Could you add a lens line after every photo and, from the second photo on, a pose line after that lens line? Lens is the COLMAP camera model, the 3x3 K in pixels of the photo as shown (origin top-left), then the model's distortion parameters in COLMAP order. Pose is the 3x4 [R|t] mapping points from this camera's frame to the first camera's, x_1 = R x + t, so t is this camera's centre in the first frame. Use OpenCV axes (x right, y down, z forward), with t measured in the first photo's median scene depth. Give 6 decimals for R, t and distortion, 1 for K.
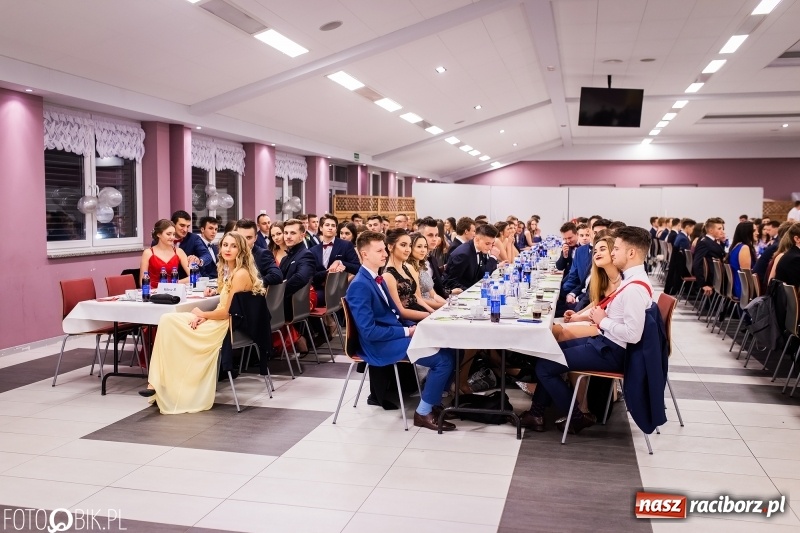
lens RADIAL K [[749.0, 0, 400.0], [0, 749.0, 266.5], [0, 0, 1]] dist [-0.021736, 0.001816]
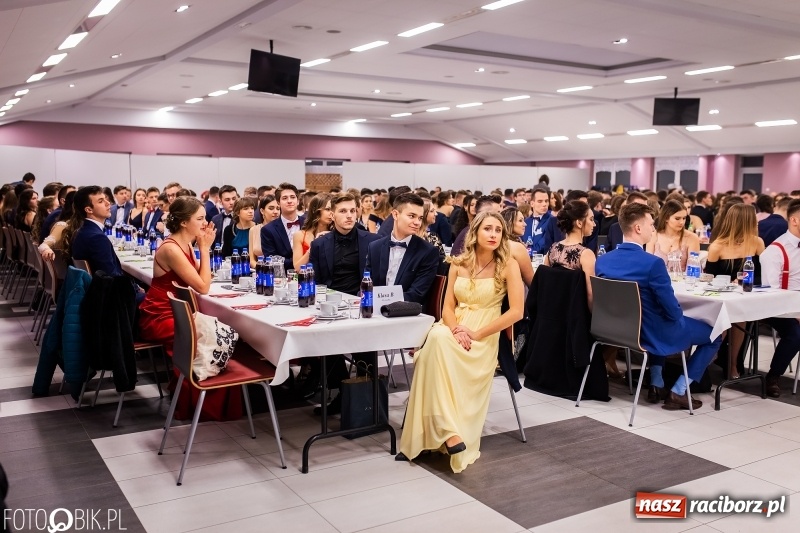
lens RADIAL K [[749.0, 0, 400.0], [0, 749.0, 266.5], [0, 0, 1]] dist [-0.021736, 0.001816]
pose [[0.705519, -0.068316, 0.705391, -0.339299], [0.039636, 0.997589, 0.056972, -0.014246], [-0.707582, -0.012236, 0.706525, 0.220989]]
